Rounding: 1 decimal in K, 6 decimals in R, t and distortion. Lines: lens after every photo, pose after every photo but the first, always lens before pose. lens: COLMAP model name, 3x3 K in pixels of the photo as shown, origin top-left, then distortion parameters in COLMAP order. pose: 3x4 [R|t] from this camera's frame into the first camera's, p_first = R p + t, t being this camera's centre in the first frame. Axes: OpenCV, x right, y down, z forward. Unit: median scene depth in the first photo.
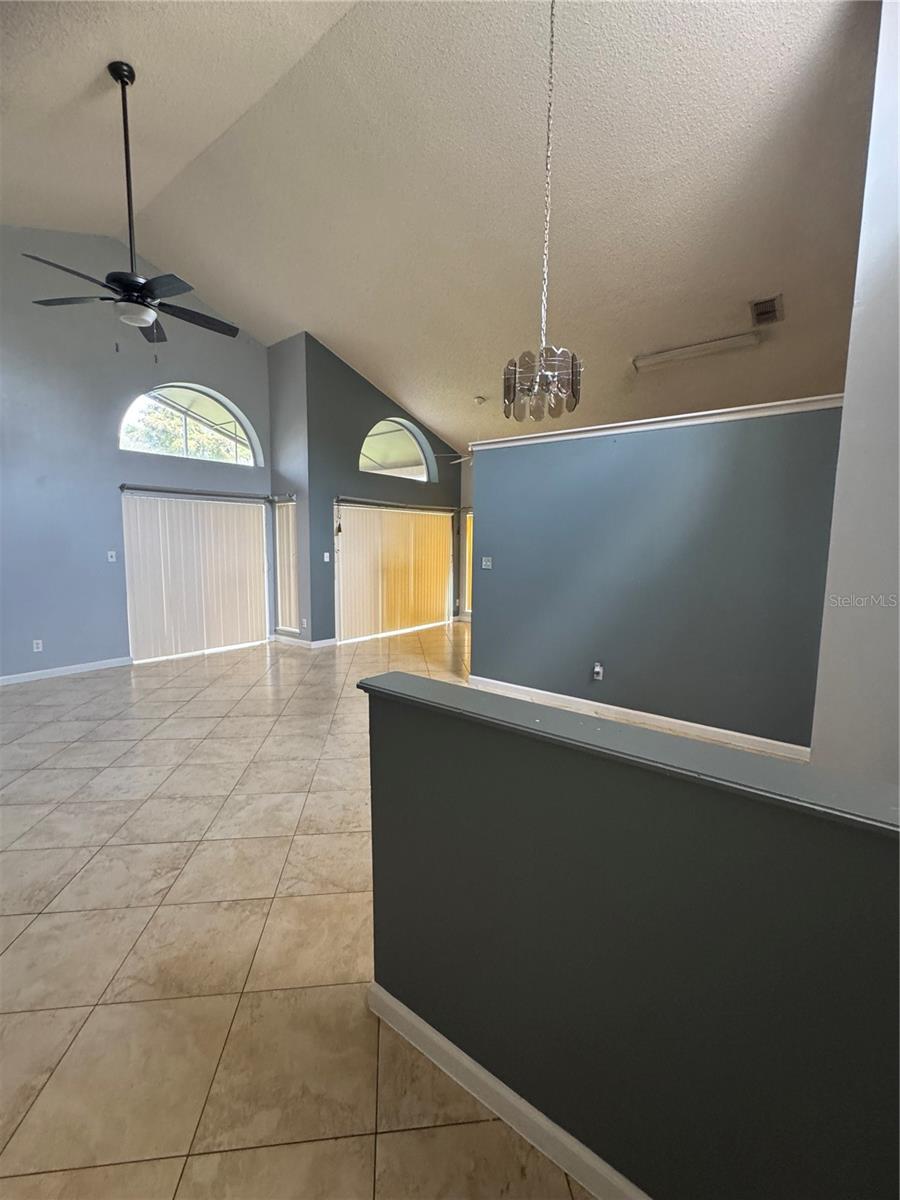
lens RADIAL K [[513.4, 0, 438.9], [0, 513.4, 592.6], [0, 0, 1]] dist [-0.010415, 0.002741]
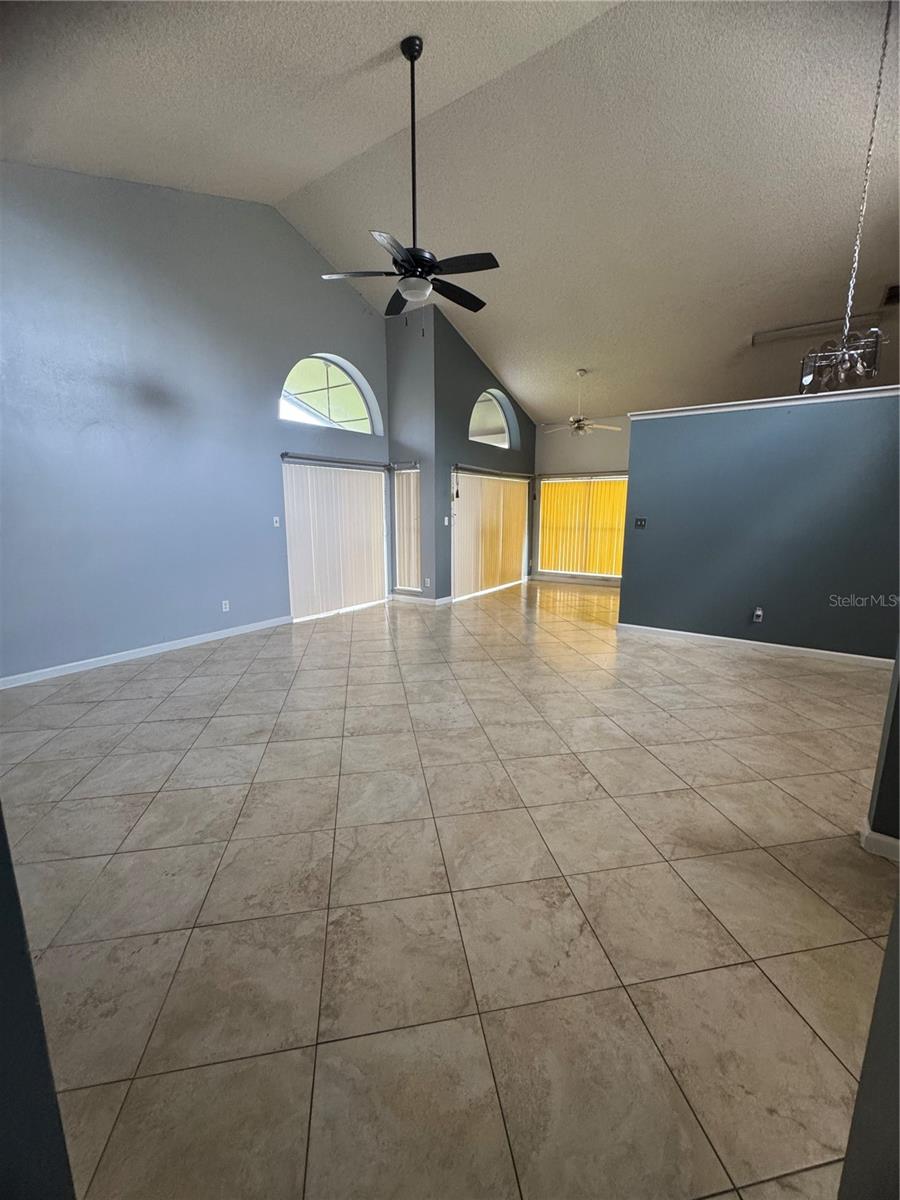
lens RADIAL K [[492.3, 0, 423.2], [0, 492.3, 592.9], [0, 0, 1]] dist [-0.000999, -0.000459]
pose [[0.997909, -0.020672, 0.061247, -0.425398], [0.016574, 0.997637, 0.066678, 0.014957], [-0.062480, -0.065524, 0.995893, -0.046211]]
